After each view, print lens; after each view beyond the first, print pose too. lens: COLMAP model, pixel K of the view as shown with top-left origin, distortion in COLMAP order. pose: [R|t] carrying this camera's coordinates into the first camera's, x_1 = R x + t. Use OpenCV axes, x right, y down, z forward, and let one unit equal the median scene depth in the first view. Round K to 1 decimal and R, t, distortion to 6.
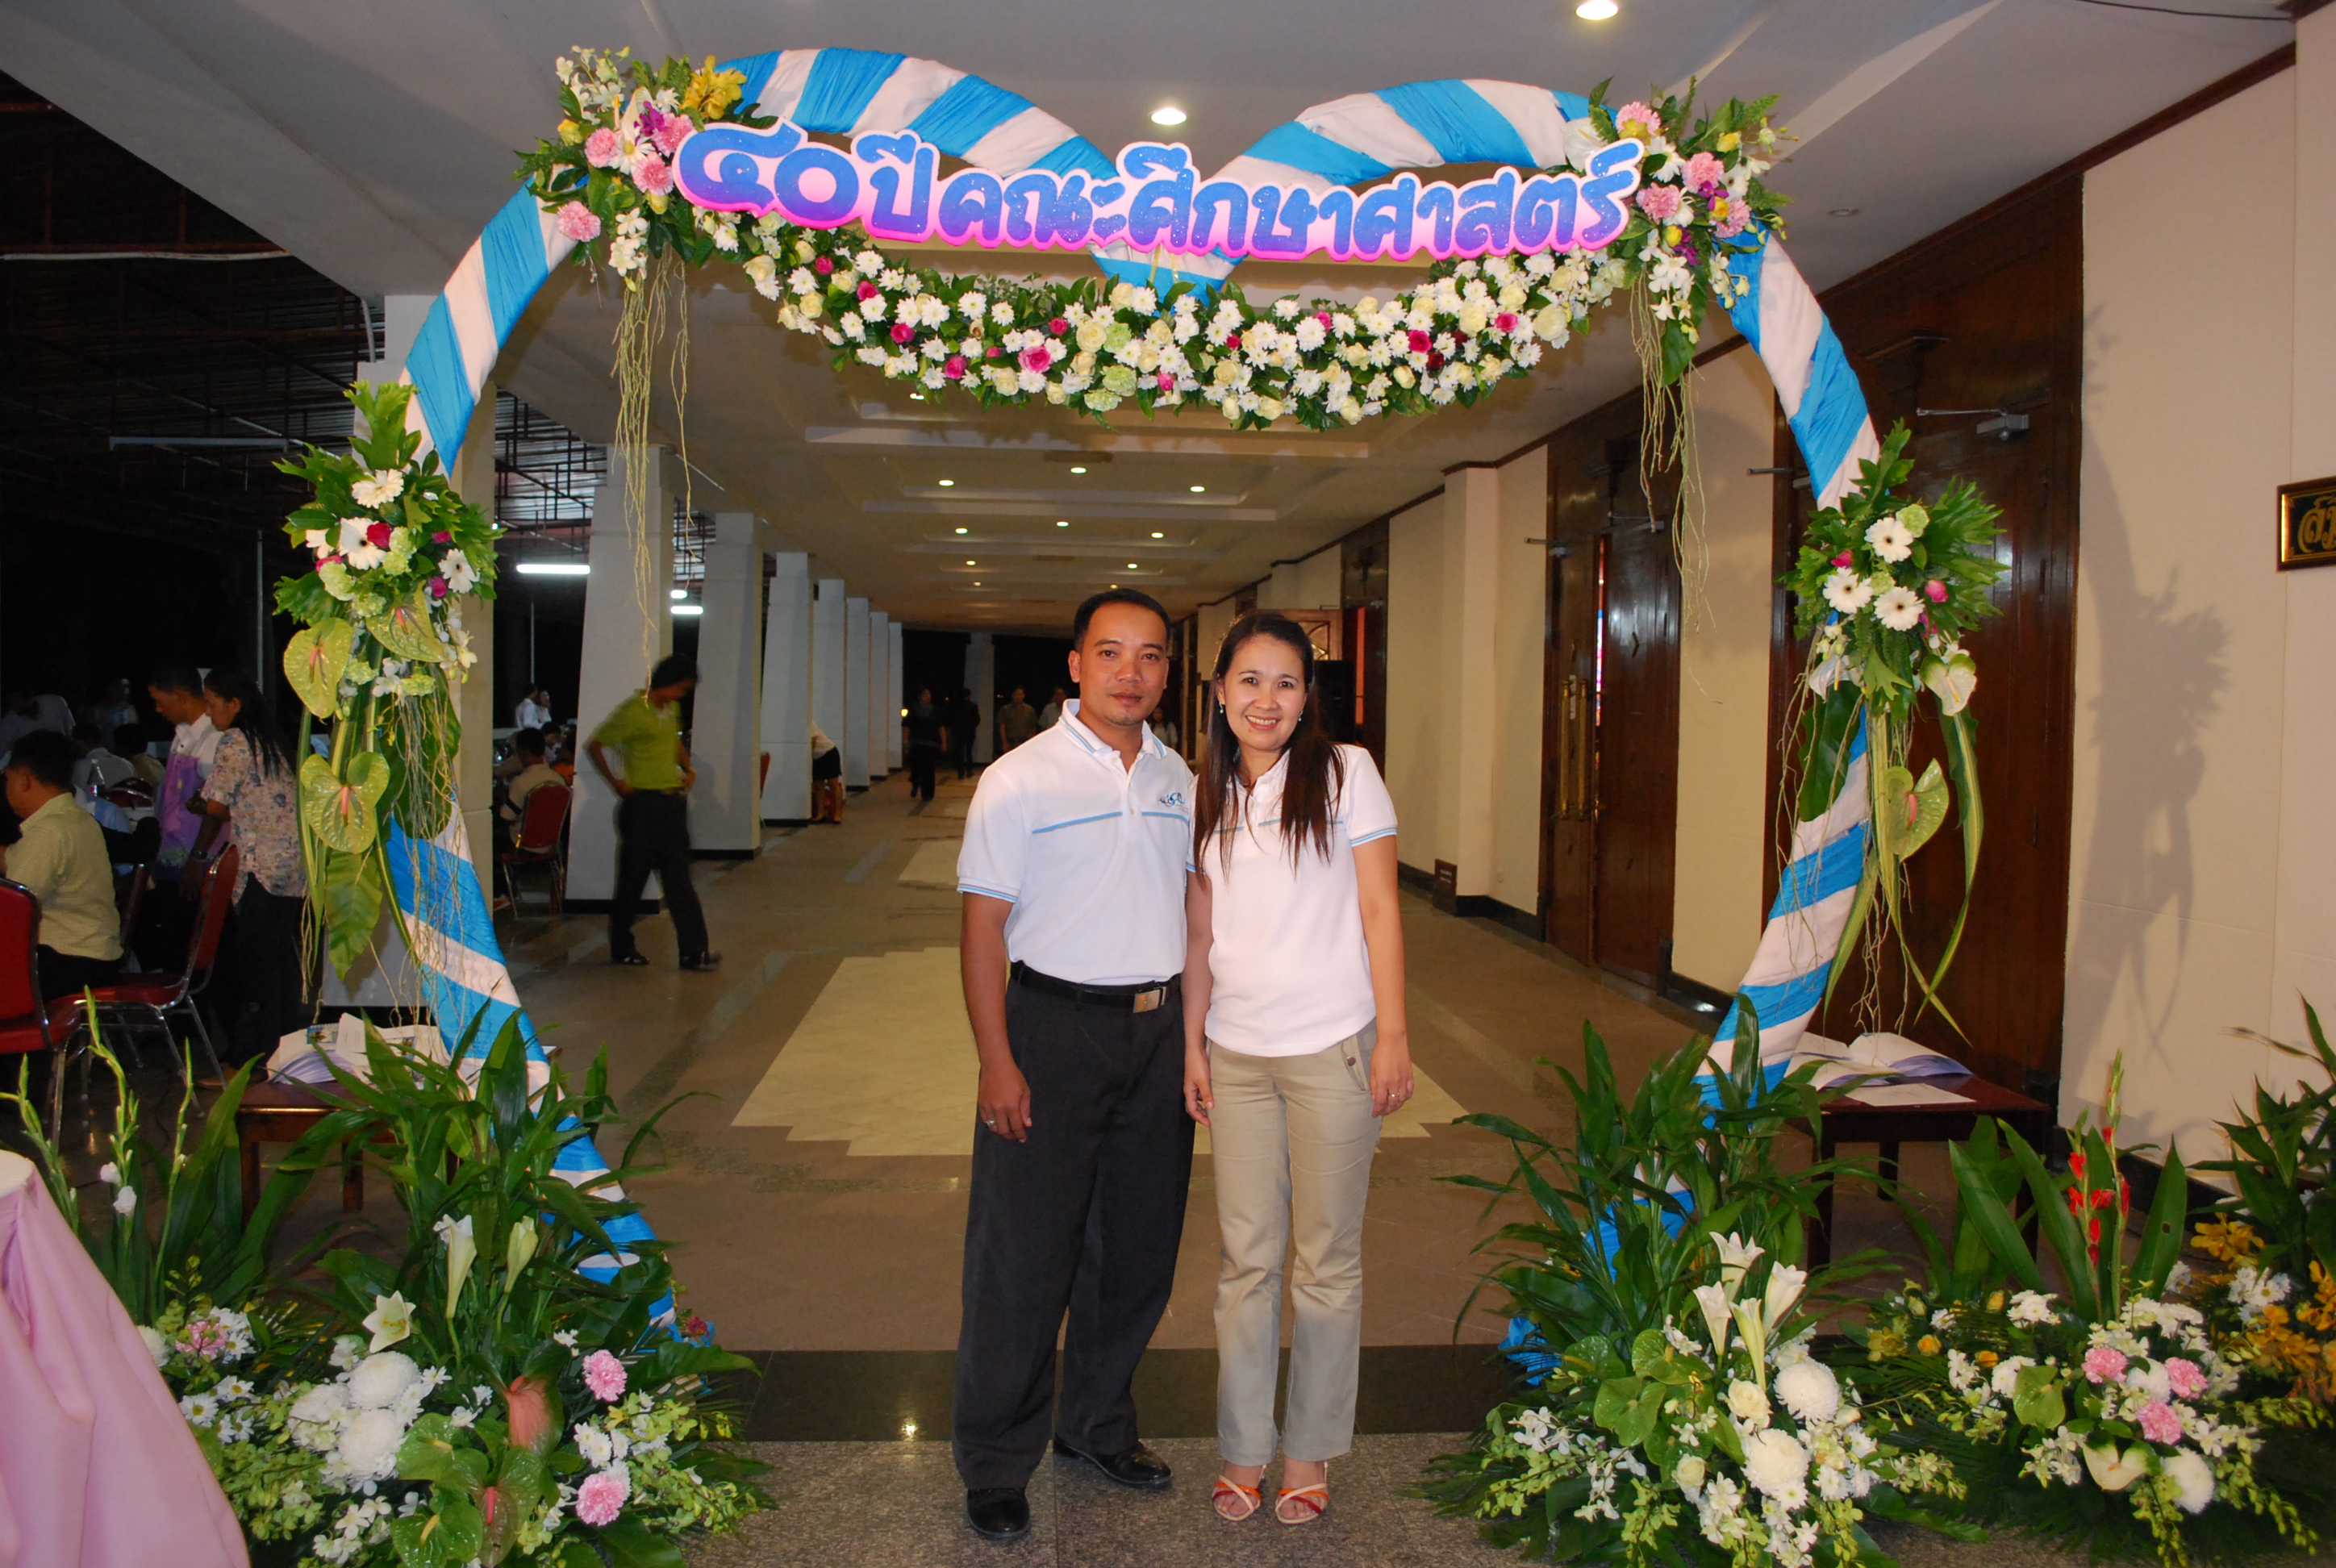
lens RADIAL K [[1826.1, 0, 1164.7], [0, 1826.1, 789.4], [0, 0, 1]] dist [-0.080795, 0.010112]
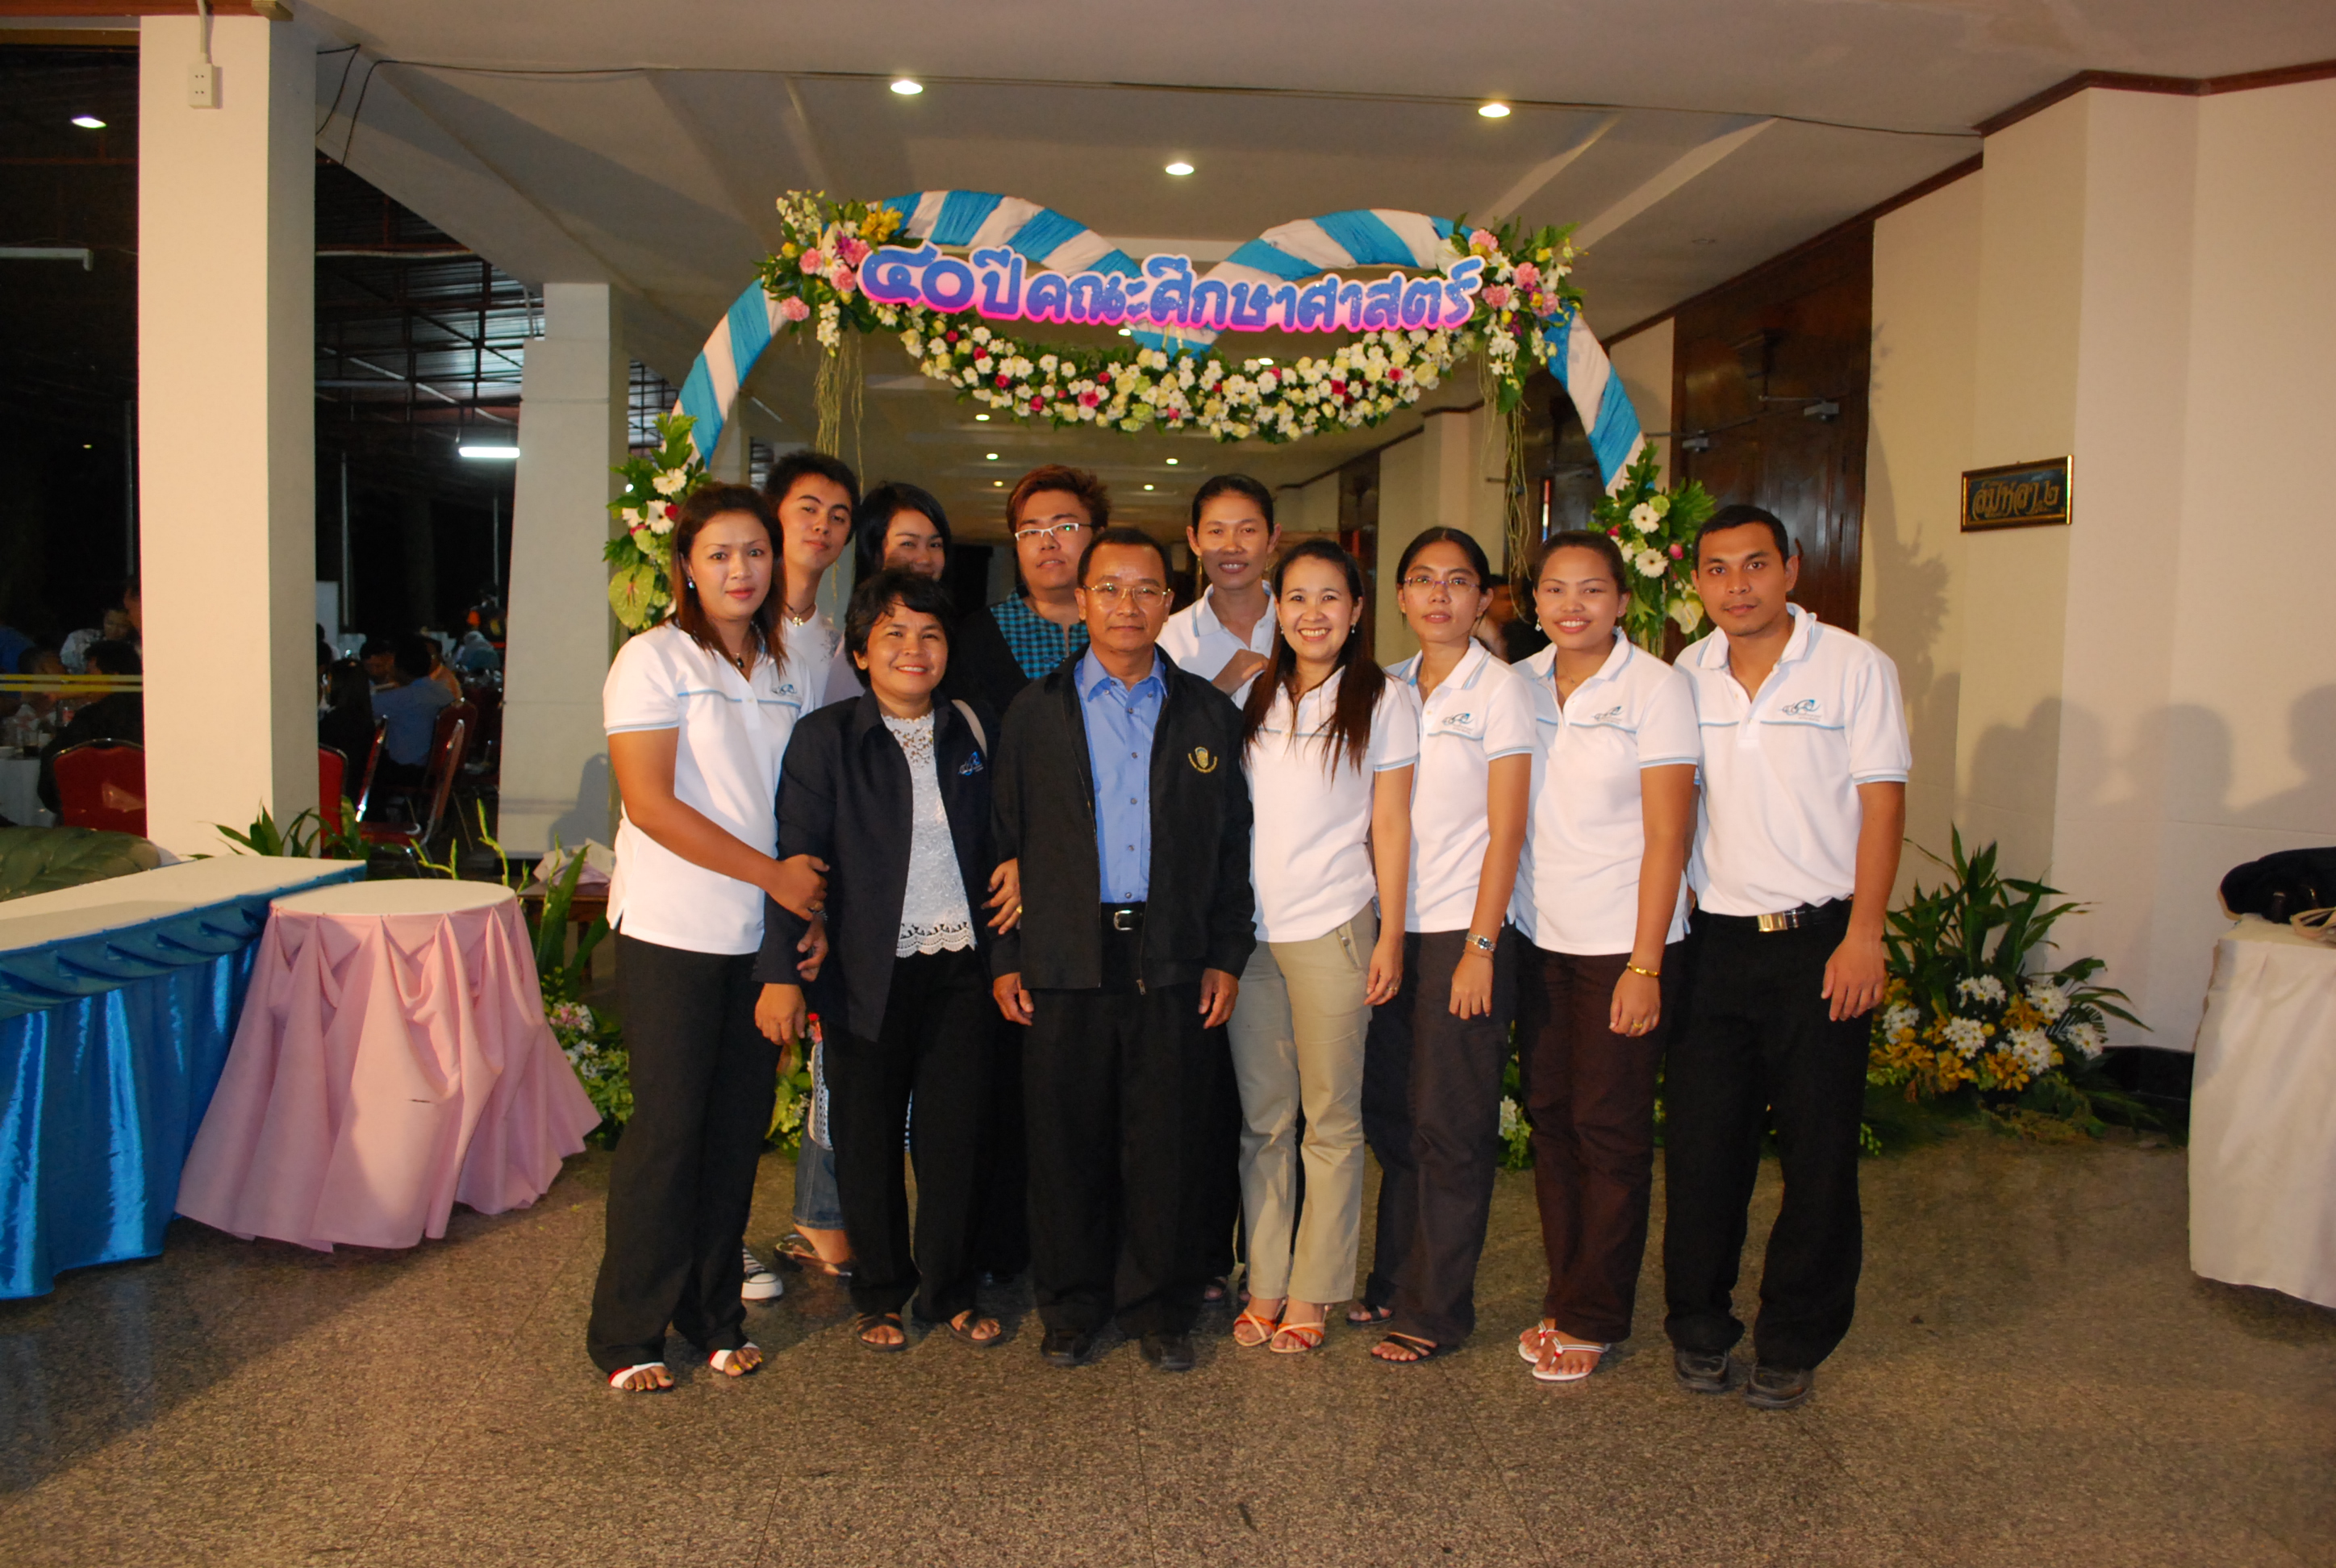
lens RADIAL K [[1824.2, 0, 1165.4], [0, 1824.2, 784.4], [0, 0, 1]] dist [-0.079233, 0.007714]
pose [[0.999951, 0.006695, -0.007227, 0.007372], [-0.006355, 0.998916, 0.046109, 0.019515], [0.007528, -0.046061, 0.998910, -0.558758]]
